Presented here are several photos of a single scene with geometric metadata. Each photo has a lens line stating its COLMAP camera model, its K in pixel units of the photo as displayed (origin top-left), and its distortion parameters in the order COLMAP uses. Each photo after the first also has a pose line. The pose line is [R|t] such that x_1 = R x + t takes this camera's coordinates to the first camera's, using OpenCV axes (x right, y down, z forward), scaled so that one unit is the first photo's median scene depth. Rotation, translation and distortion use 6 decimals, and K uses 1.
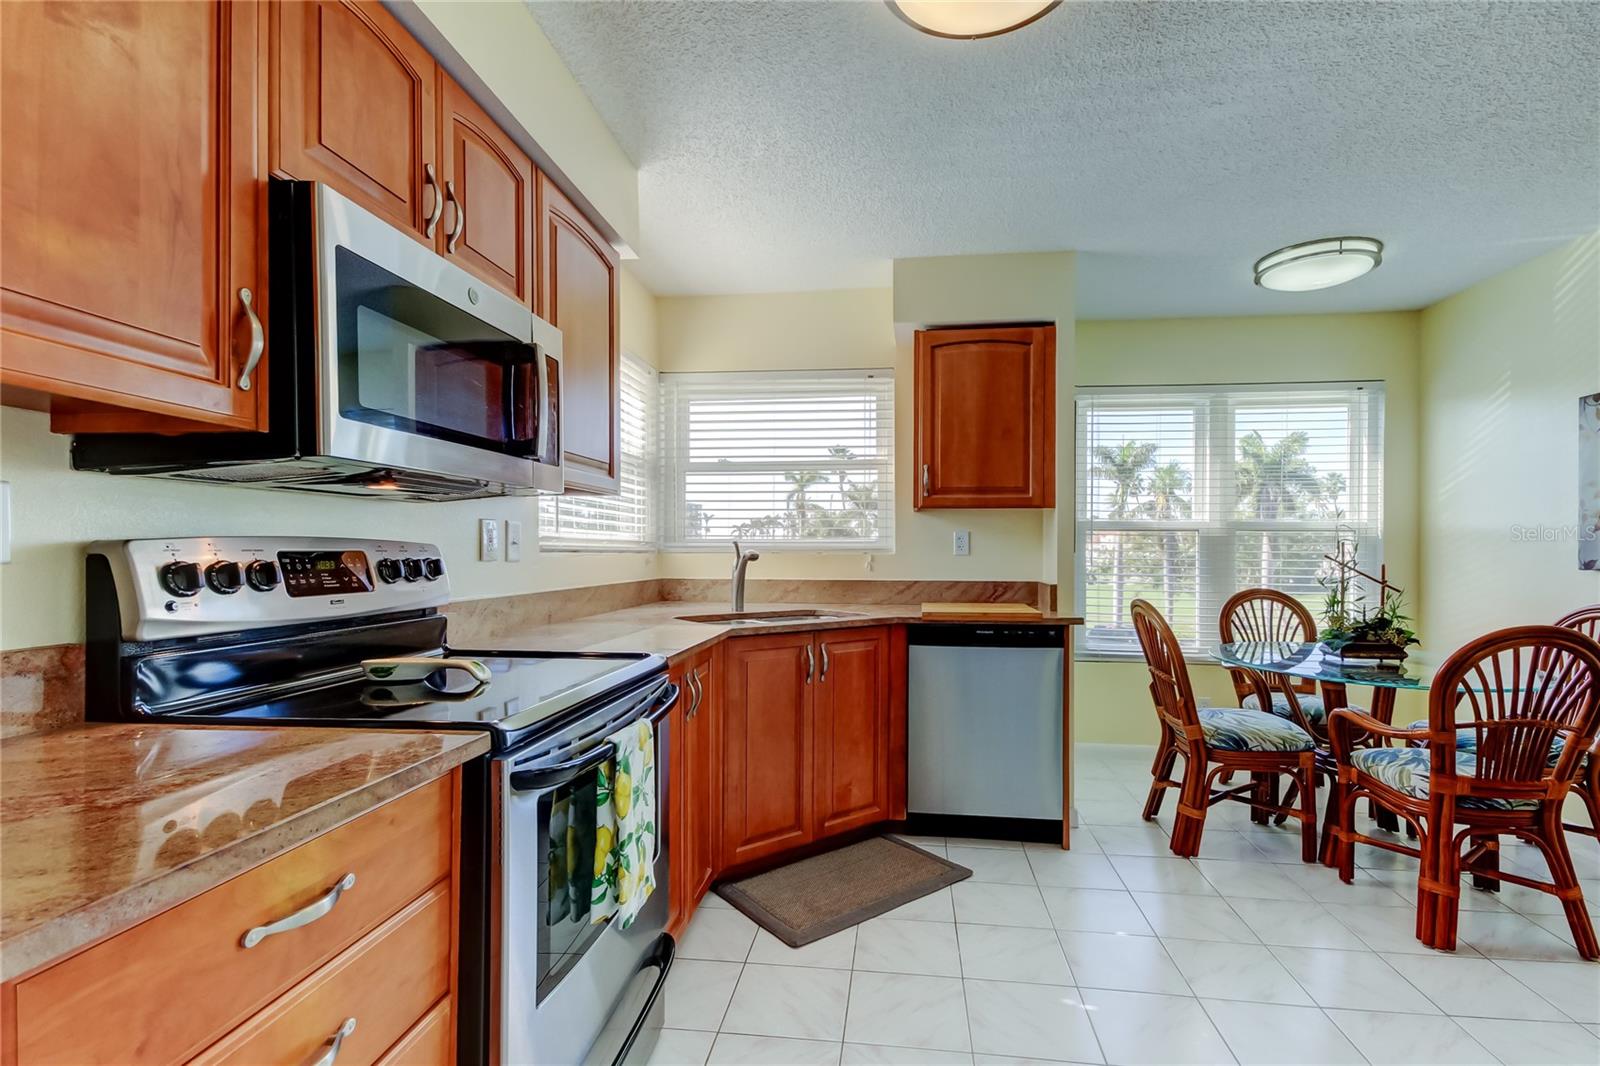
lens RADIAL K [[742.3, 0, 832.5], [0, 742.3, 546.5], [0, 0, 1]] dist [0.021488, -0.008883]
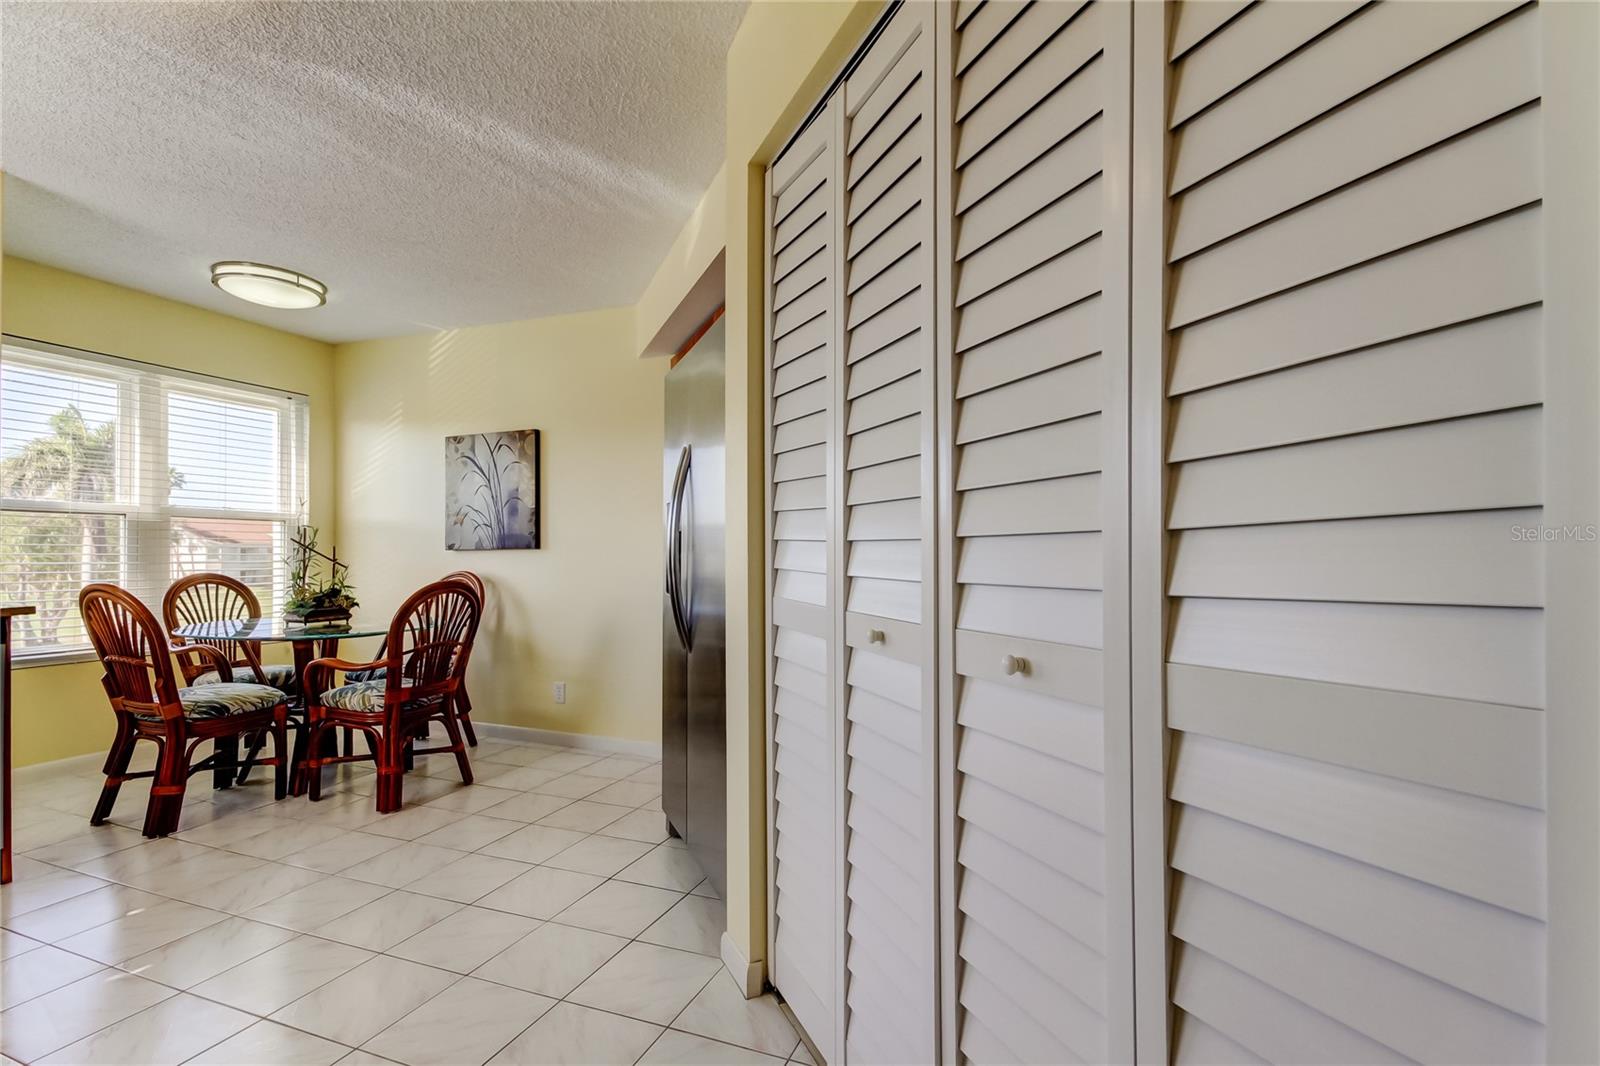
lens RADIAL K [[742.3, 0, 792.7], [0, 742.3, 545.9], [0, 0, 1]] dist [0.021488, -0.008883]
pose [[0.275841, 0.003619, 0.961197, -0.264969], [-0.002919, 0.999991, -0.002928, 0.025017], [-0.961199, -0.001998, 0.275849, -0.092232]]
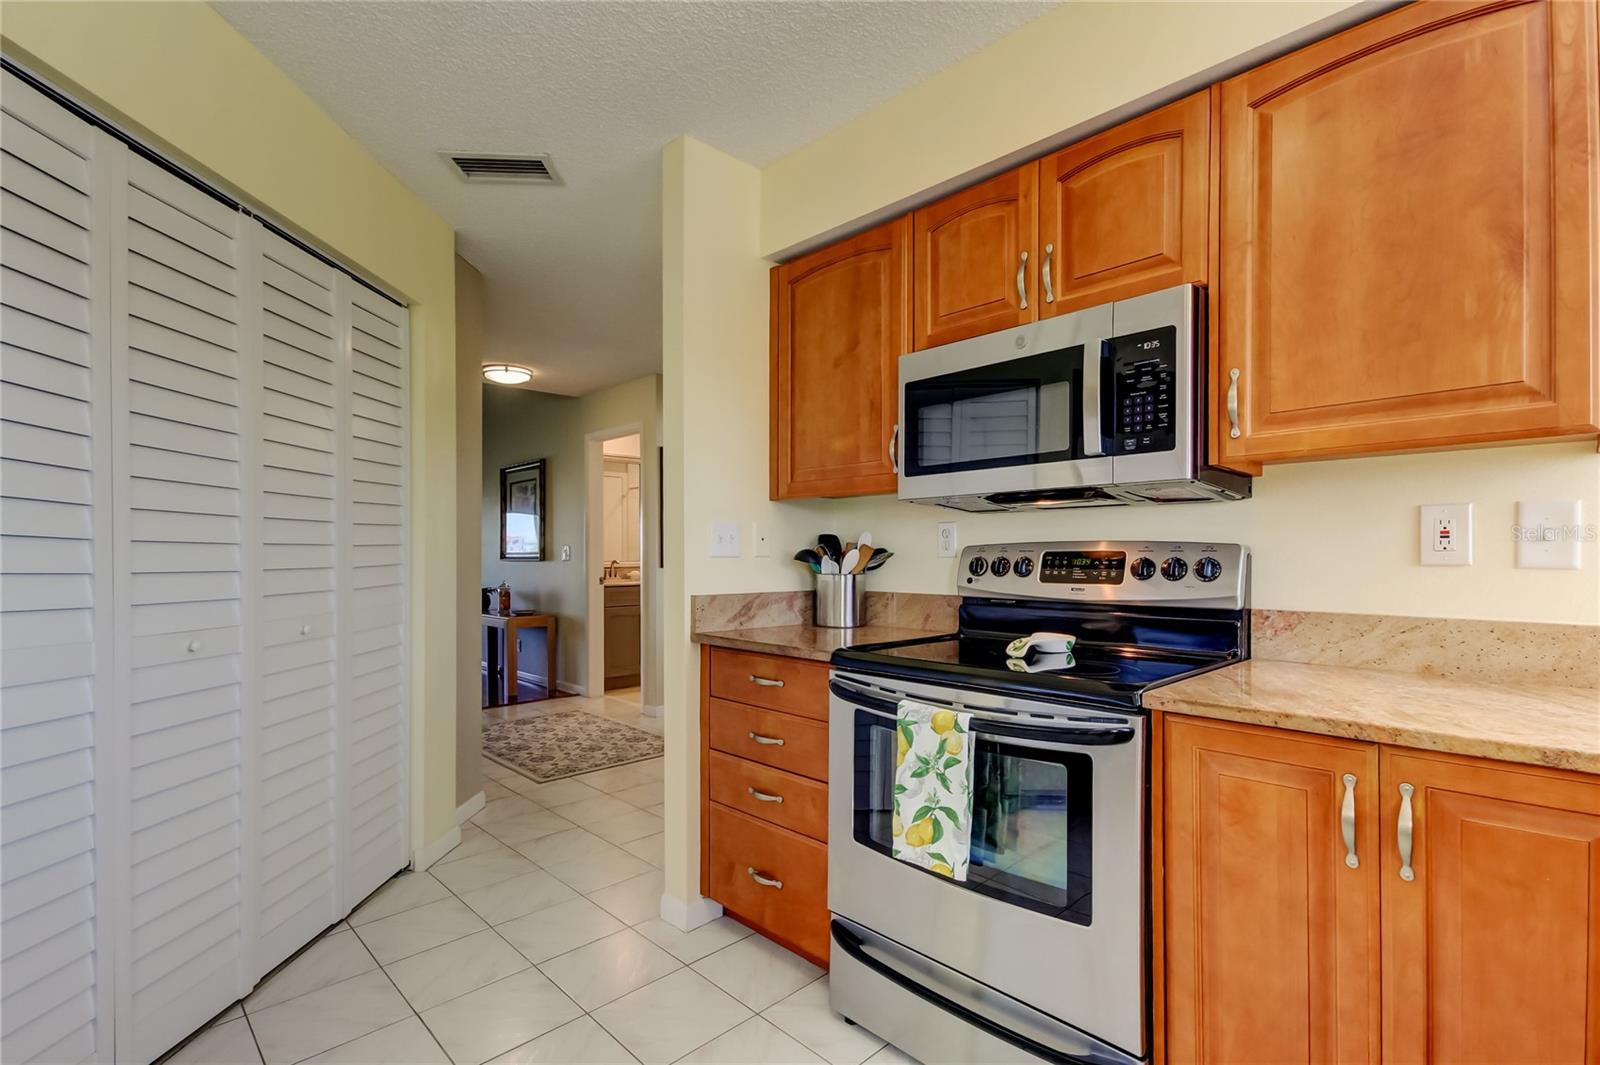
lens RADIAL K [[742.3, 0, 812.8], [0, 742.3, 562.6], [0, 0, 1]] dist [0.021488, -0.008883]
pose [[-0.627096, -0.001259, -0.778941, 0.338999], [-0.002601, 0.999997, 0.000479, 0.013395], [0.778938, 0.002326, -0.627097, 0.740669]]
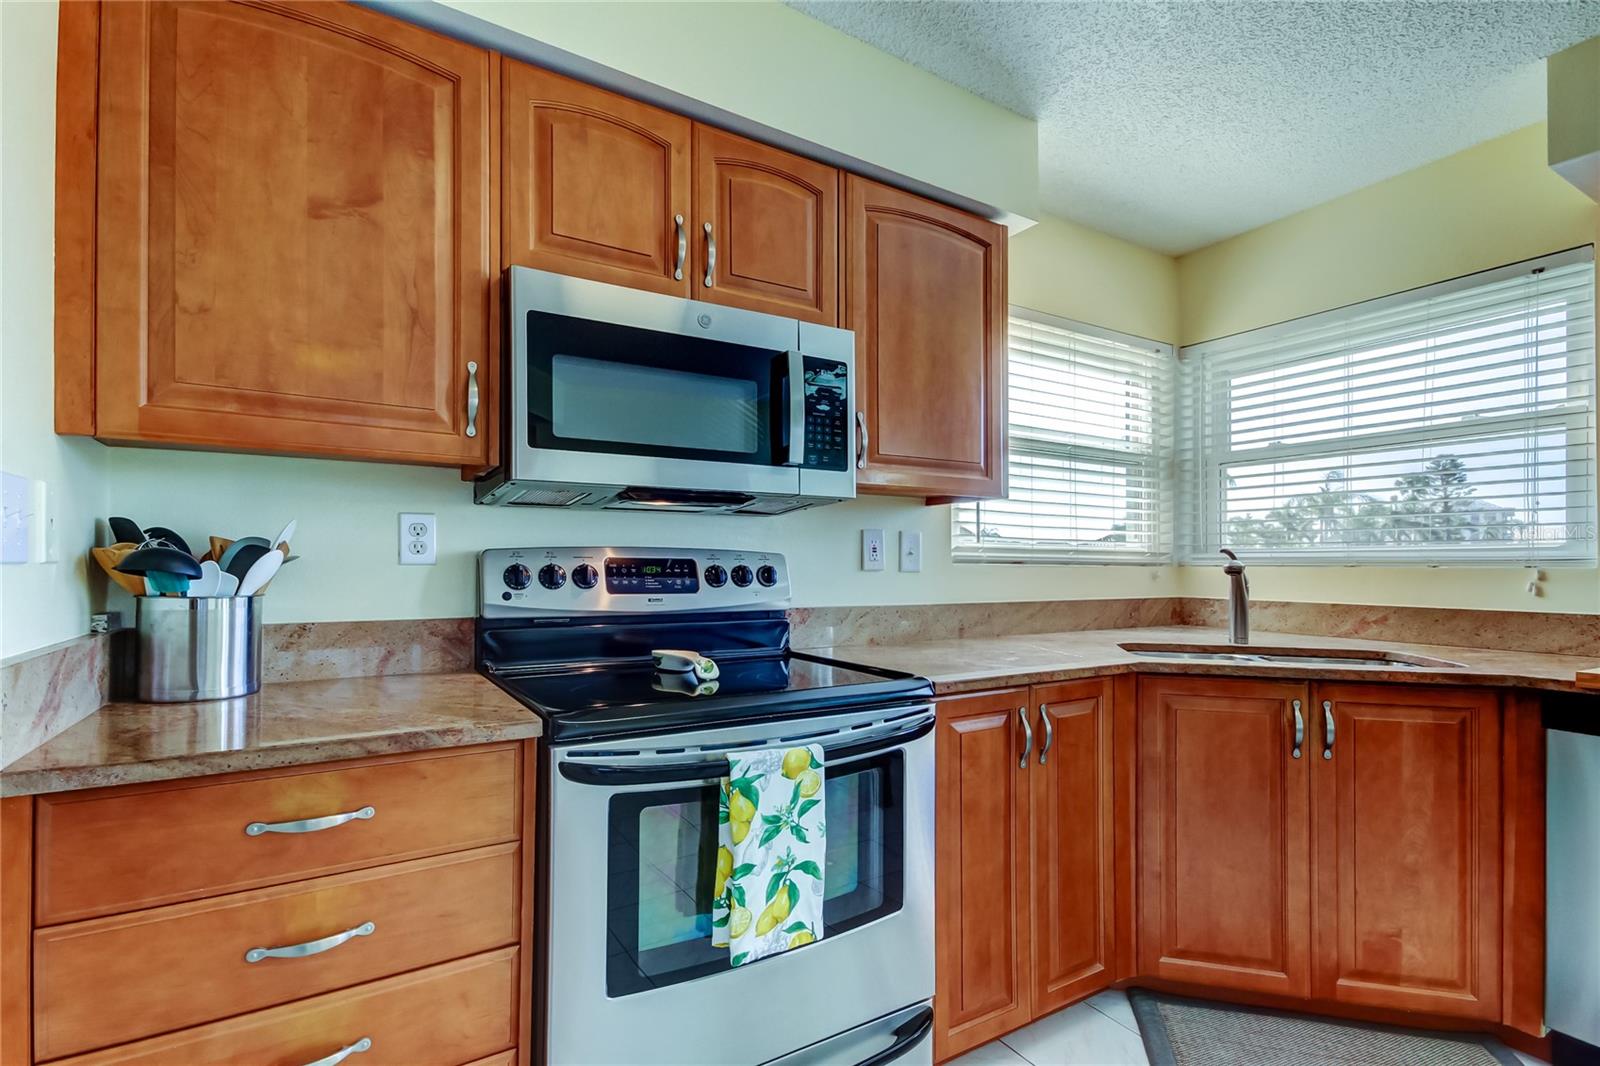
lens RADIAL K [[742.3, 0, 807.2], [0, 742.3, 558.6], [0, 0, 1]] dist [0.021488, -0.008883]
pose [[0.611843, -0.010070, -0.790915, 0.227870], [0.003393, 0.999943, -0.010107, 0.009813], [0.790972, 0.003500, 0.611842, 0.229646]]
